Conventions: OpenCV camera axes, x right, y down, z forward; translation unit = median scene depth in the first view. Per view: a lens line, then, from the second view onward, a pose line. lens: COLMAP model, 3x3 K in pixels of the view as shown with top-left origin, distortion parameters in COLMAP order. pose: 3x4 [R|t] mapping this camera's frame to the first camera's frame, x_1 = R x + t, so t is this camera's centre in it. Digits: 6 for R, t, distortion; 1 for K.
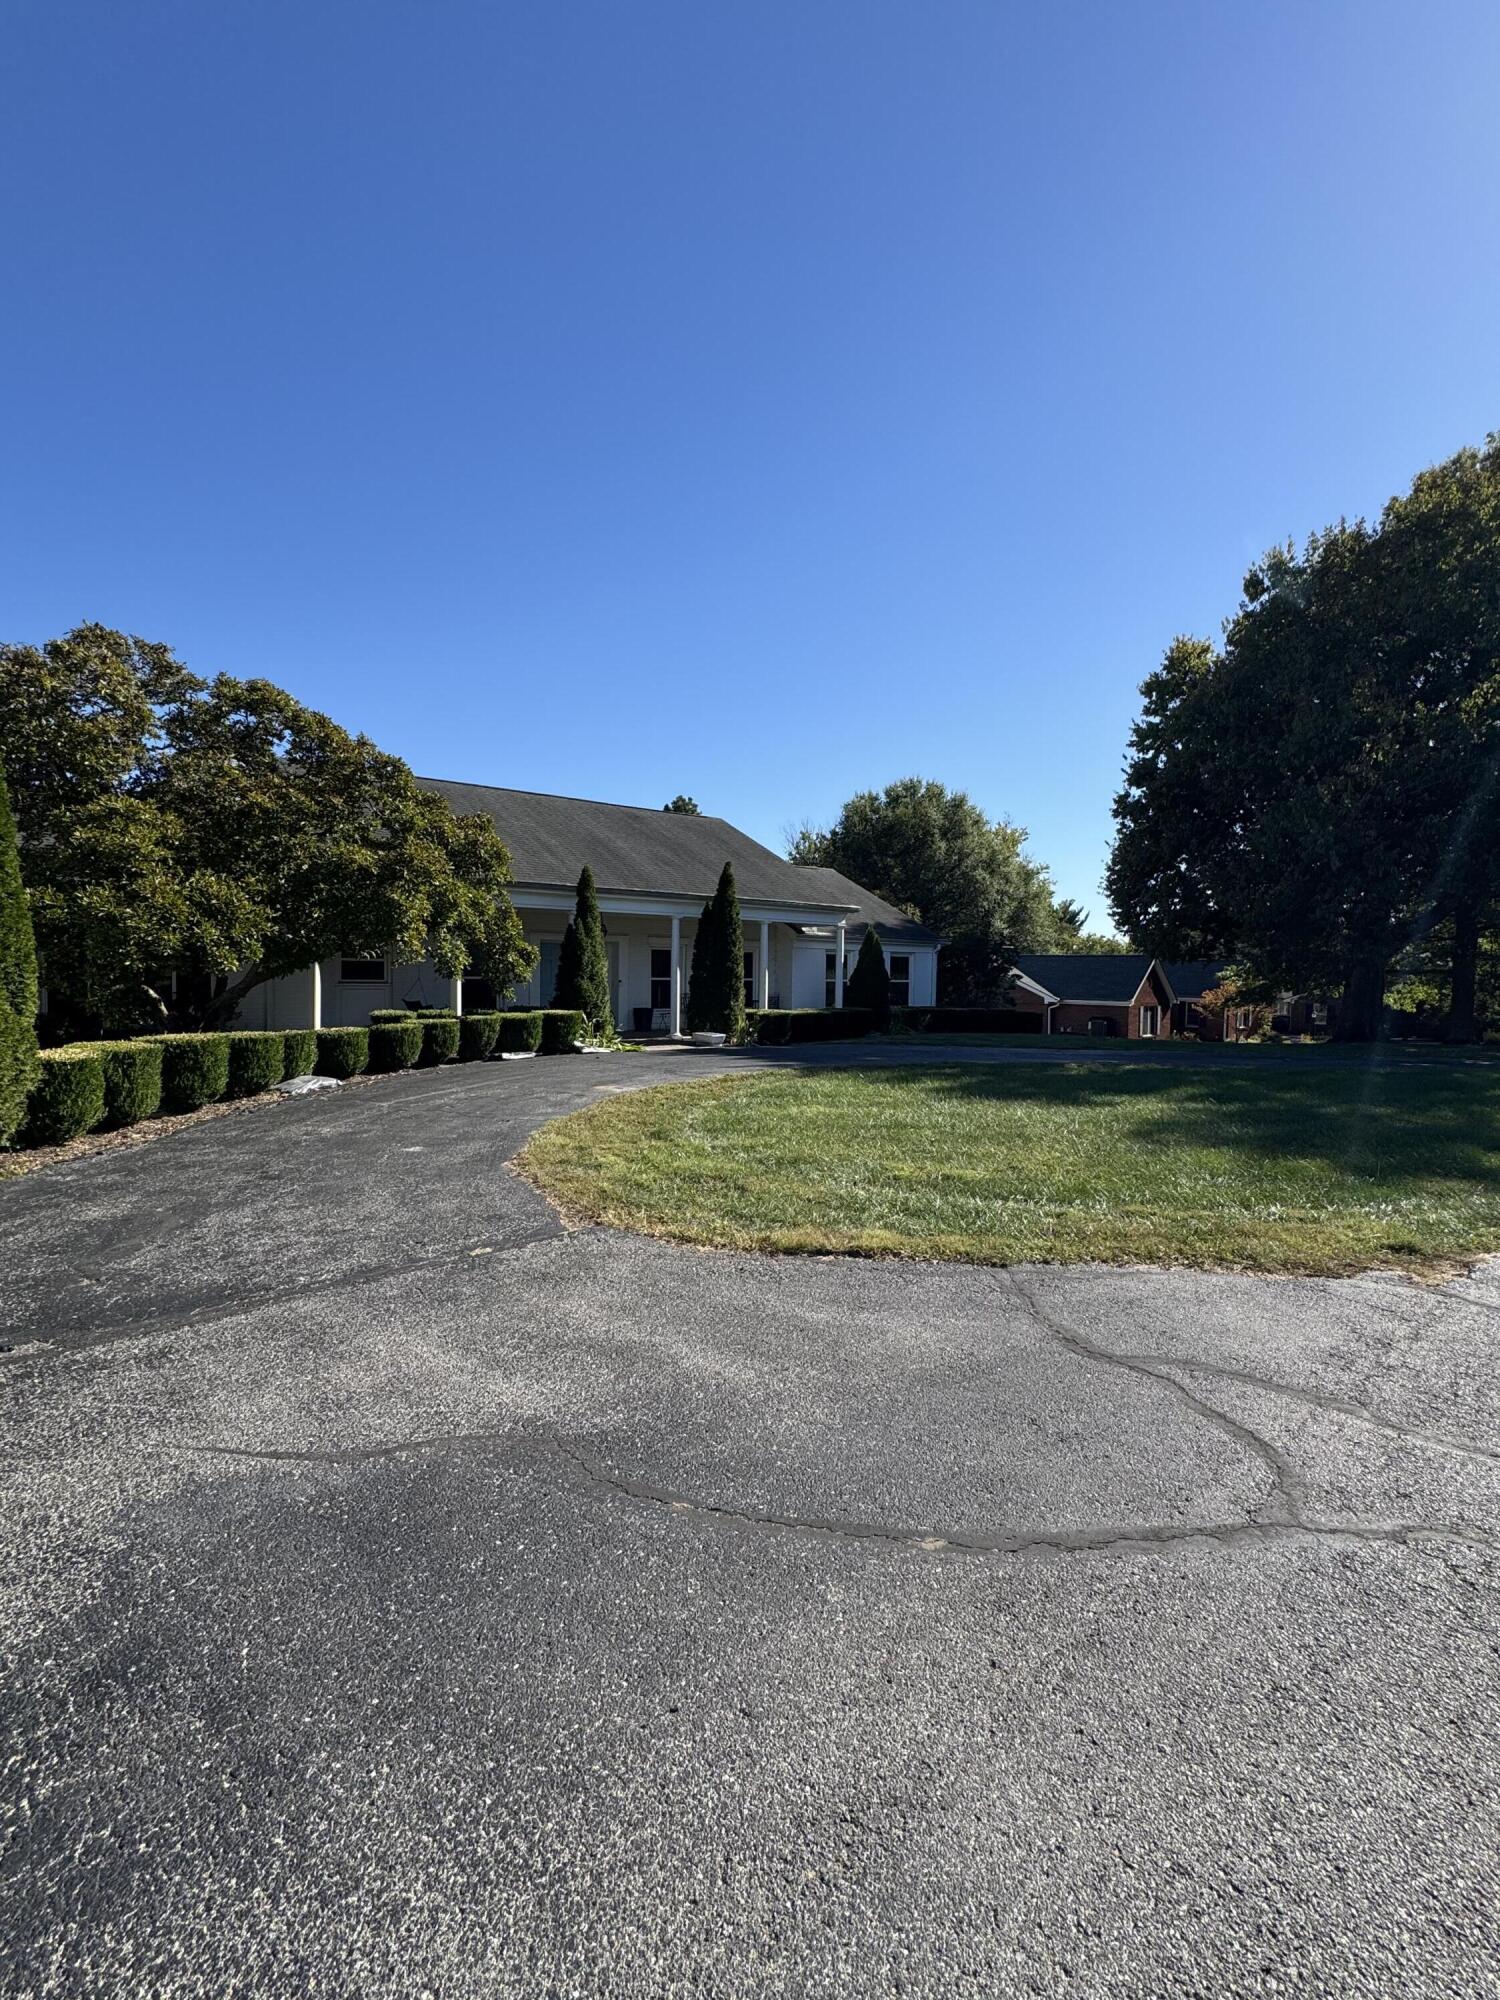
lens RADIAL K [[899.2, 0, 753.5], [0, 899.2, 995.6], [0, 0, 1]] dist [0.001569, 0.000056]
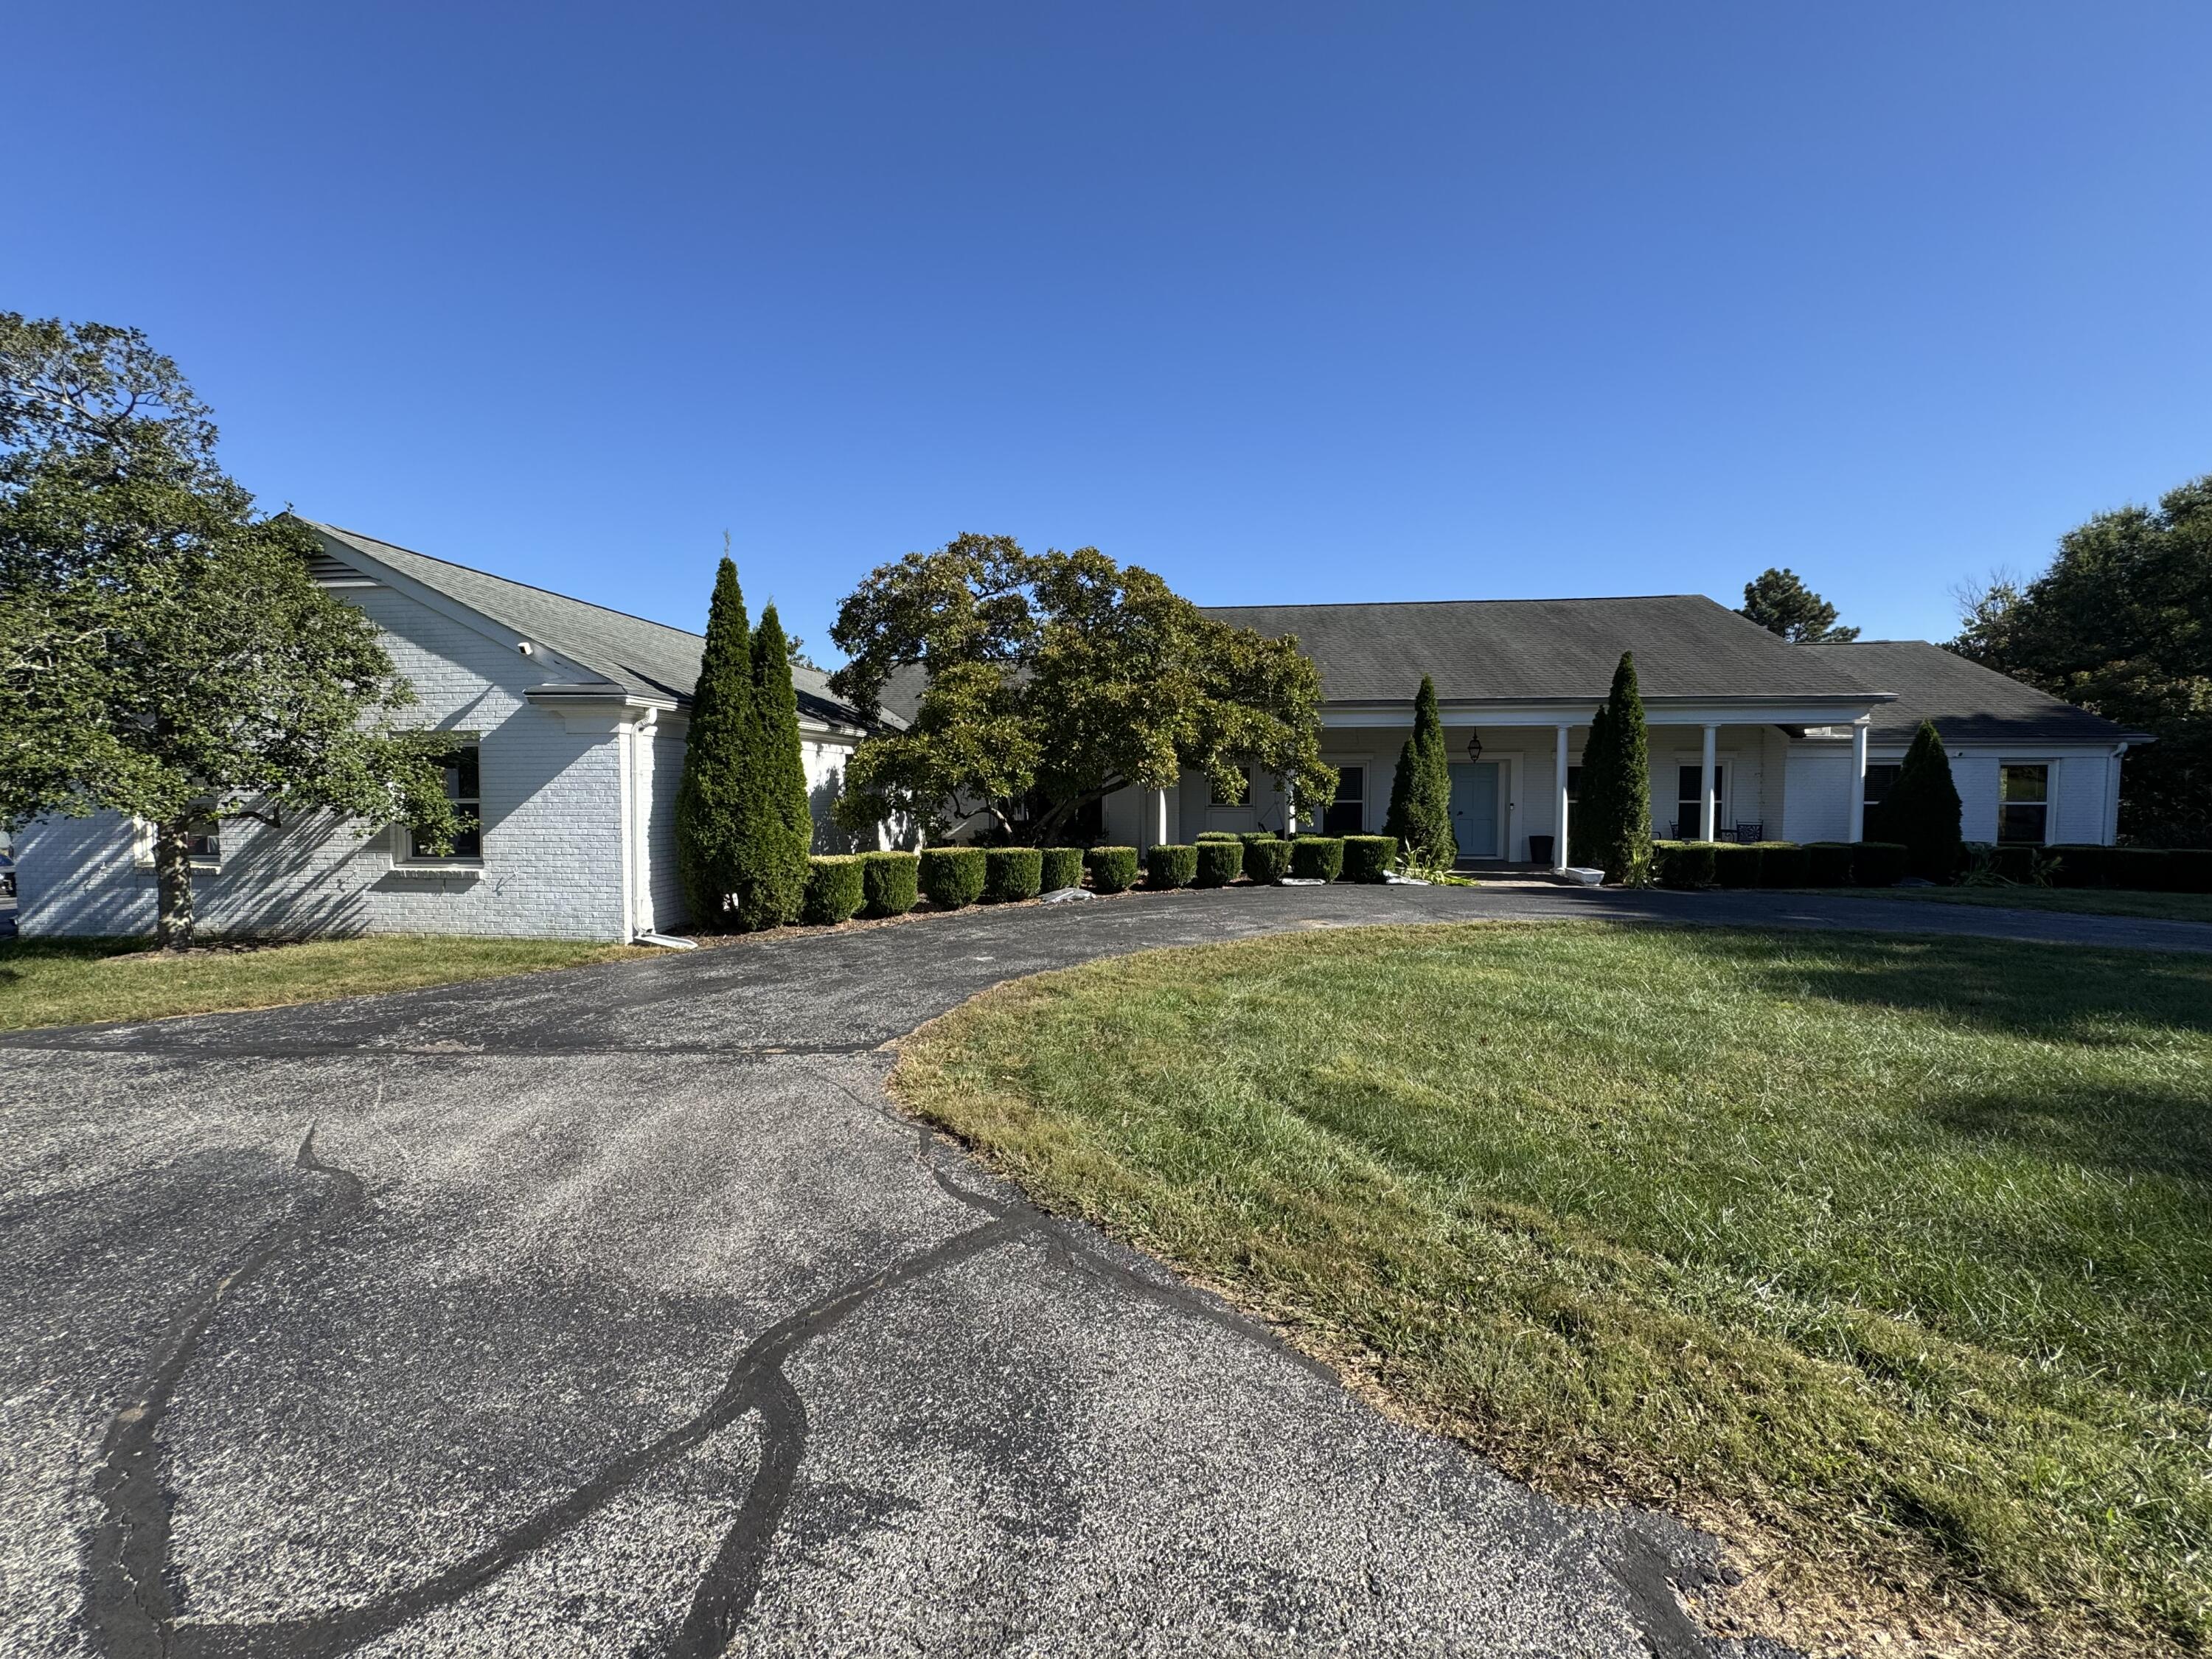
lens RADIAL K [[887.9, 0, 1107.6], [0, 887.9, 827.0], [0, 0, 1]] dist [-0.000362, 0.000387]
pose [[0.713375, 0.016446, -0.700589, 0.225240], [-0.009530, 0.999860, 0.013767, -0.003173], [0.700717, -0.003145, 0.713432, 0.152250]]
